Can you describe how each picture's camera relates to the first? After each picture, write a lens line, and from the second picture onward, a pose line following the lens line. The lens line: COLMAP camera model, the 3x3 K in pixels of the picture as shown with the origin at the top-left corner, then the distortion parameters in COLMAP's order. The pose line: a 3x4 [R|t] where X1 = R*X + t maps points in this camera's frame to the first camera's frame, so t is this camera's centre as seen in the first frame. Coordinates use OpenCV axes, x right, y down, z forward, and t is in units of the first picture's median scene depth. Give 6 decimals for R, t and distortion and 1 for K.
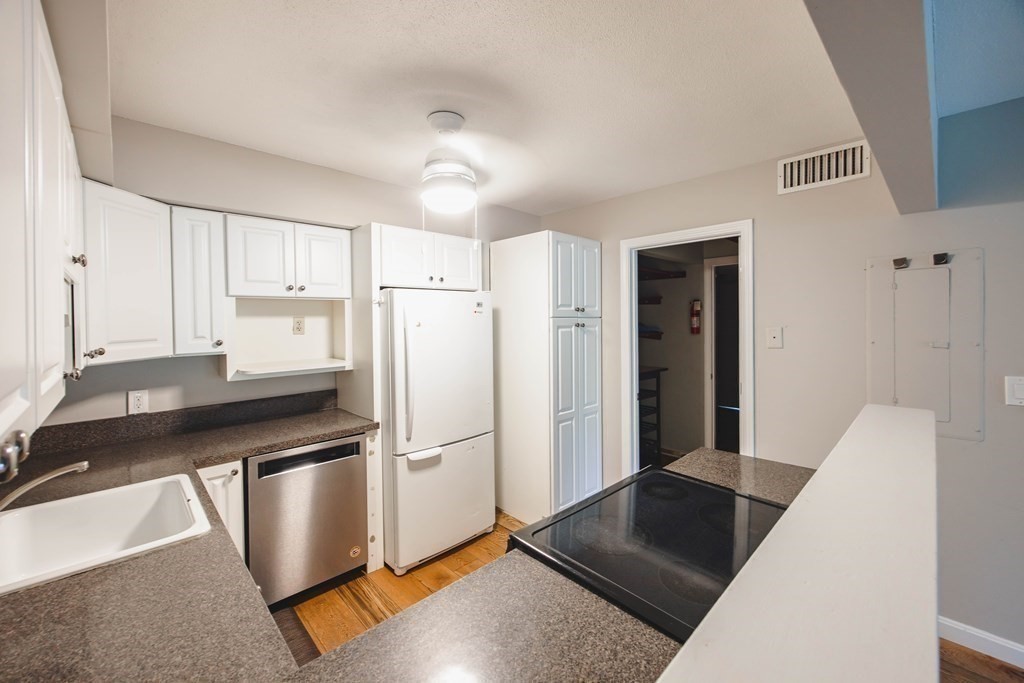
lens RADIAL K [[412.0, 0, 509.0], [0, 412.0, 329.7], [0, 0, 1]] dist [-0.000631, 0.000048]
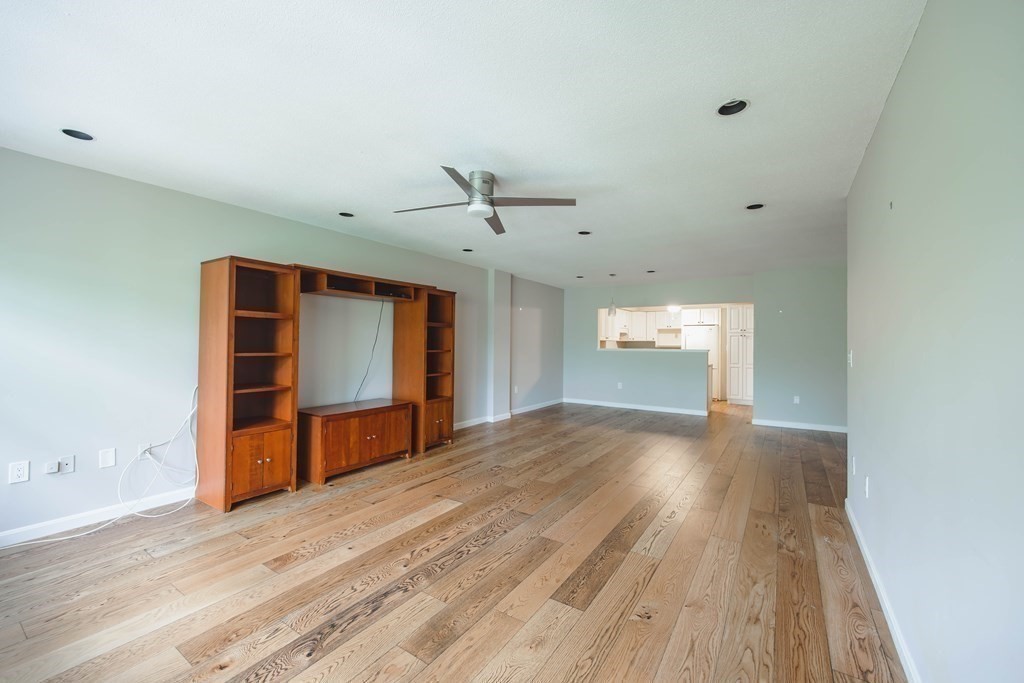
lens RADIAL K [[412.0, 0, 509.0], [0, 412.0, 329.7], [0, 0, 1]] dist [-0.000631, 0.000048]
pose [[0.217654, -0.016144, -0.975893, 3.263276], [-0.022775, 0.999507, -0.021614, 0.059542], [0.975760, 0.026930, 0.217179, -1.533096]]
